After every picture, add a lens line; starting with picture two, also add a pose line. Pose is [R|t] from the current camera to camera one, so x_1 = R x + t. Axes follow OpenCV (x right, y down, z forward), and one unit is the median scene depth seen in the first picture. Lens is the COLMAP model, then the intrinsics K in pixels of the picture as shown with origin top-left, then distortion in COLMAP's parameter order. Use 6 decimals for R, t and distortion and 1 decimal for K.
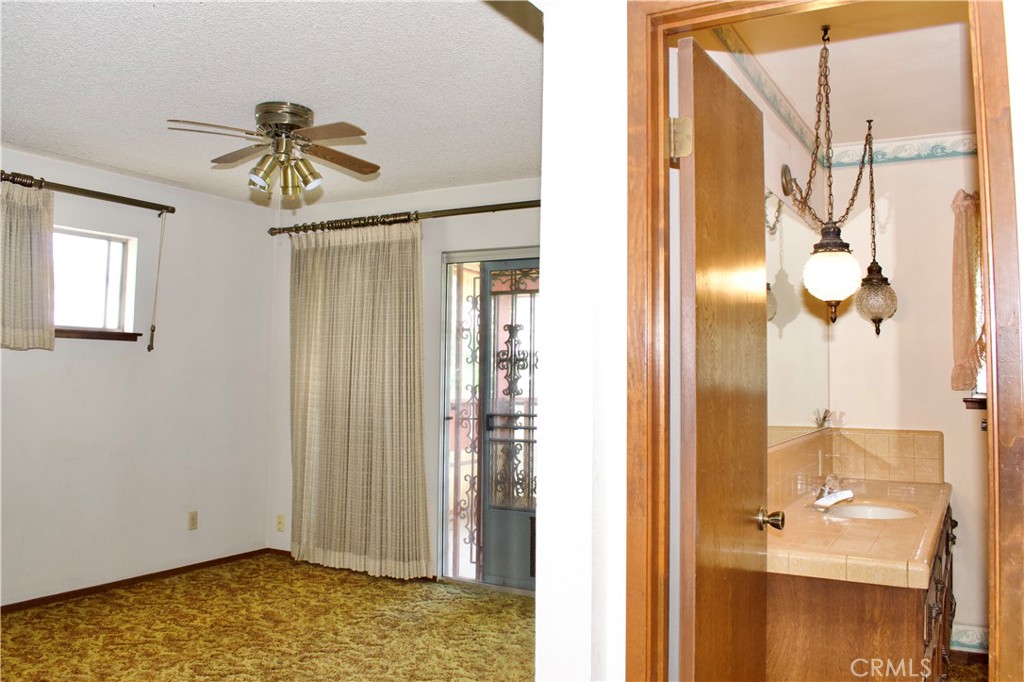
lens RADIAL K [[839.4, 0, 512.0], [0, 839.4, 341.0], [0, 0, 1]] dist [-0.083082, 0.016085]
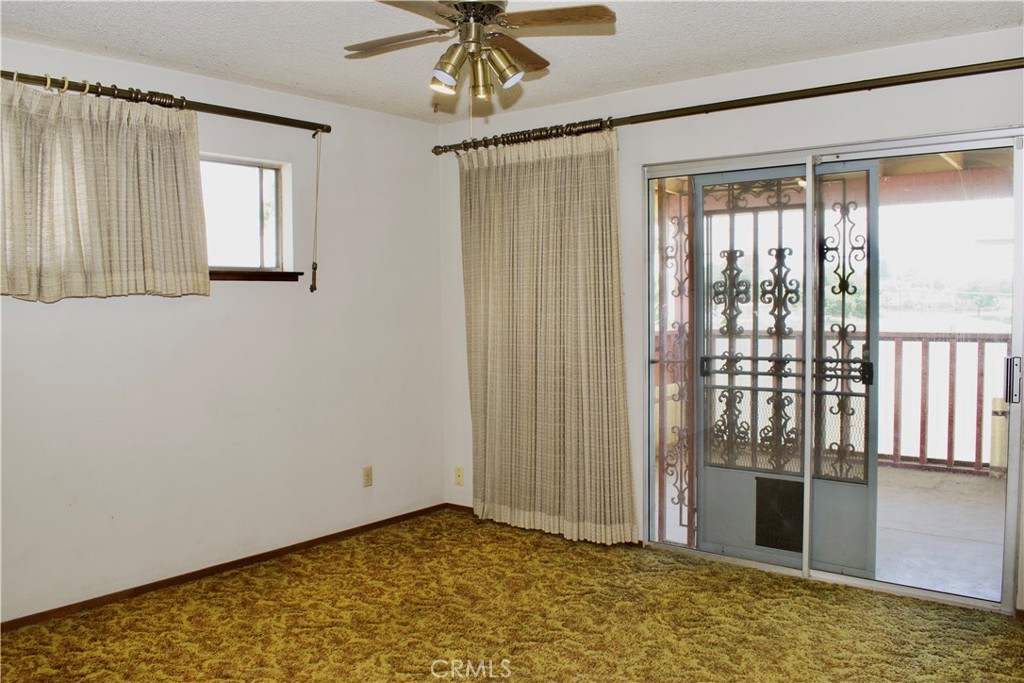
lens RADIAL K [[808.2, 0, 514.8], [0, 808.2, 370.4], [0, 0, 1]] dist [-0.068271, 0.000861]
pose [[0.990337, -0.008944, -0.138392, -0.106233], [0.027155, 0.991107, 0.130267, -0.011094], [0.135997, -0.132767, 0.981773, 0.172417]]
